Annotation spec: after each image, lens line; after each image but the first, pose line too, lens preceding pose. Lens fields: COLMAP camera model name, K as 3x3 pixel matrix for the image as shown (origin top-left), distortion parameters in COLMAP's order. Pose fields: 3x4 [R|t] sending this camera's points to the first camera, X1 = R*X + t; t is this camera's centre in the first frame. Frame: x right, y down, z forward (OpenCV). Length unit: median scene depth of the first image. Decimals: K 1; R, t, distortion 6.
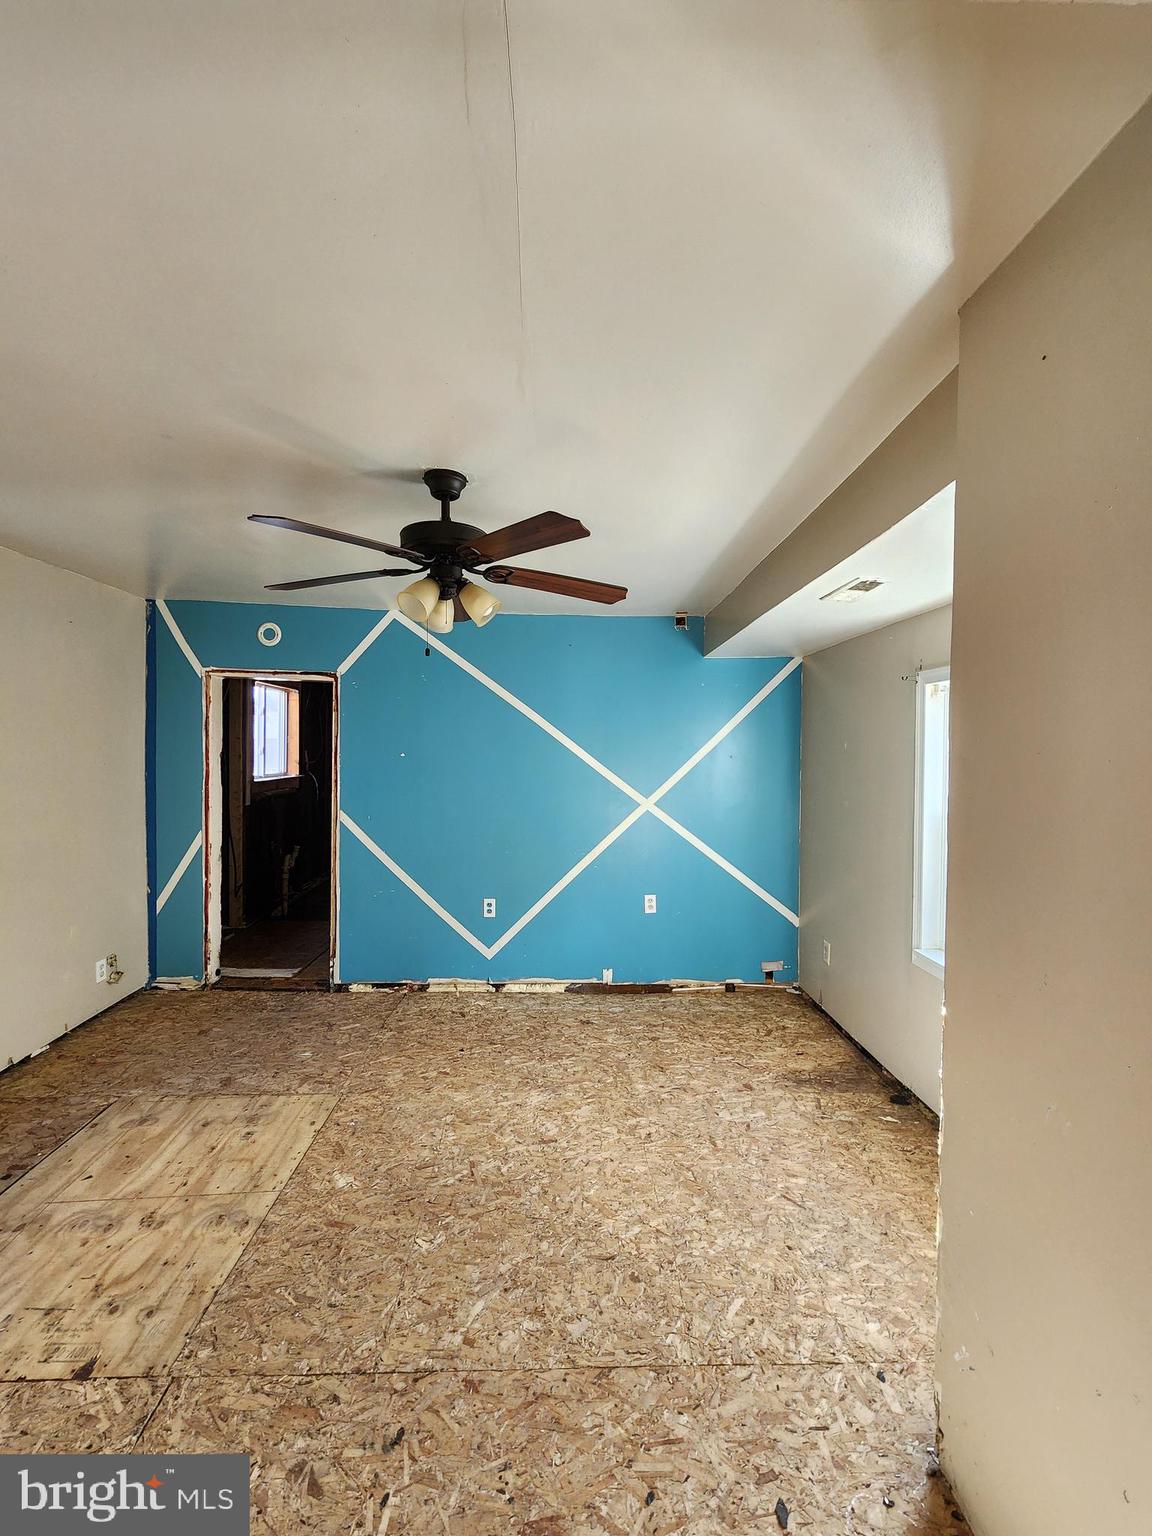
lens RADIAL K [[631.1, 0, 575.9], [0, 631.1, 761.0], [0, 0, 1]] dist [-0.002668, 0.001157]
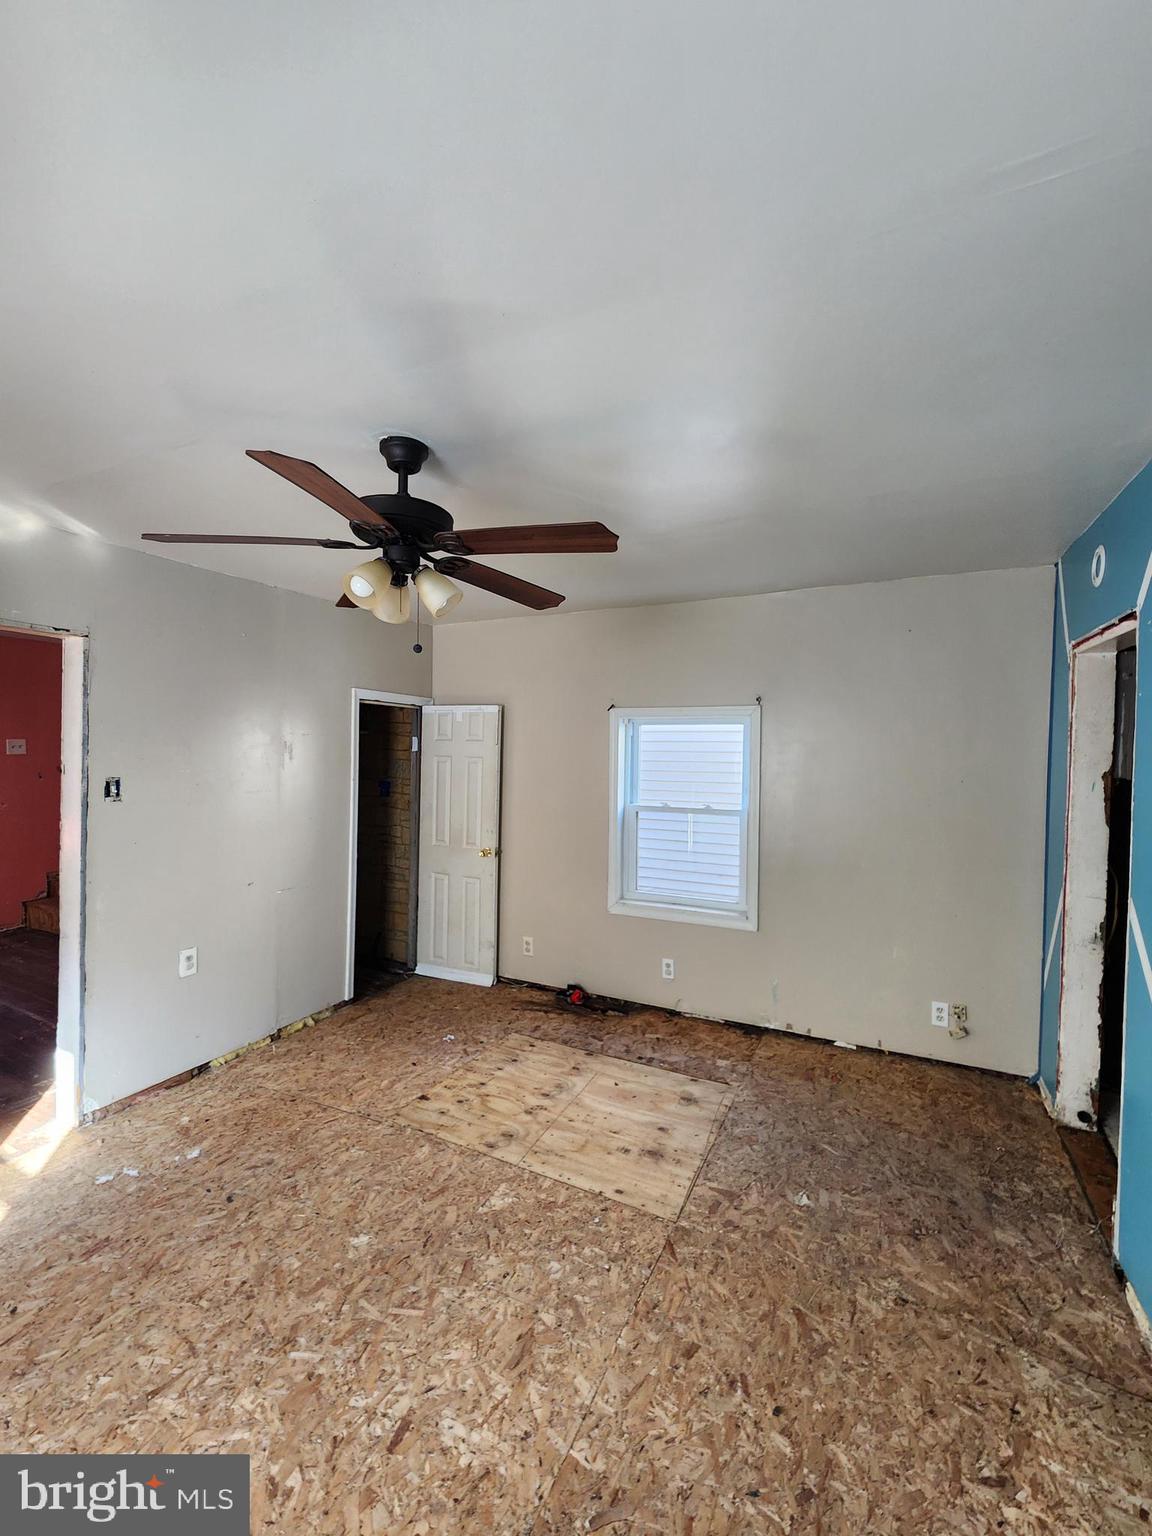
lens RADIAL K [[631.1, 0, 584.7], [0, 631.1, 766.3], [0, 0, 1]] dist [-0.002668, 0.001157]
pose [[-0.469243, 0.006035, -0.883049, 0.424871], [-0.031077, 0.999244, 0.023343, -0.033528], [0.882522, 0.038396, -0.468700, 1.553870]]
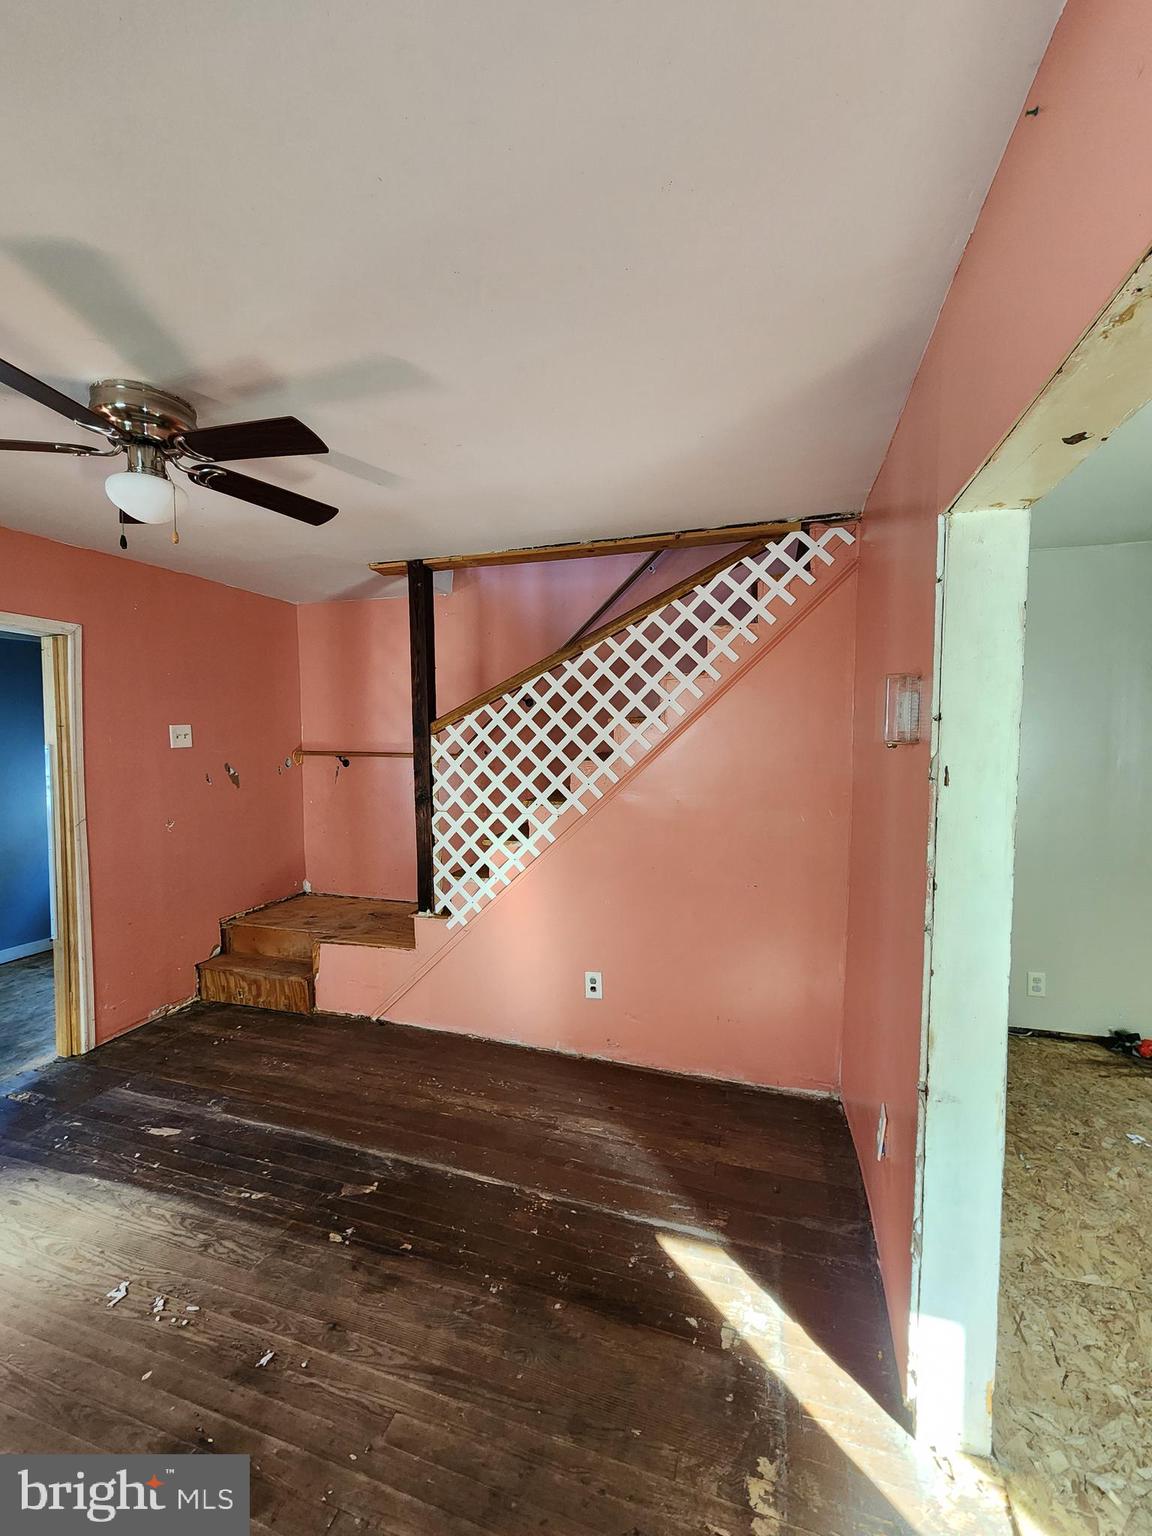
lens RADIAL K [[631.1, 0, 579.4], [0, 631.1, 766.7], [0, 0, 1]] dist [-0.002668, 0.001157]
pose [[-0.320239, 0.046112, -0.946214, 0.520171], [-0.012794, 0.998513, 0.052991, -0.005900], [0.947251, 0.029075, -0.319172, -0.021254]]
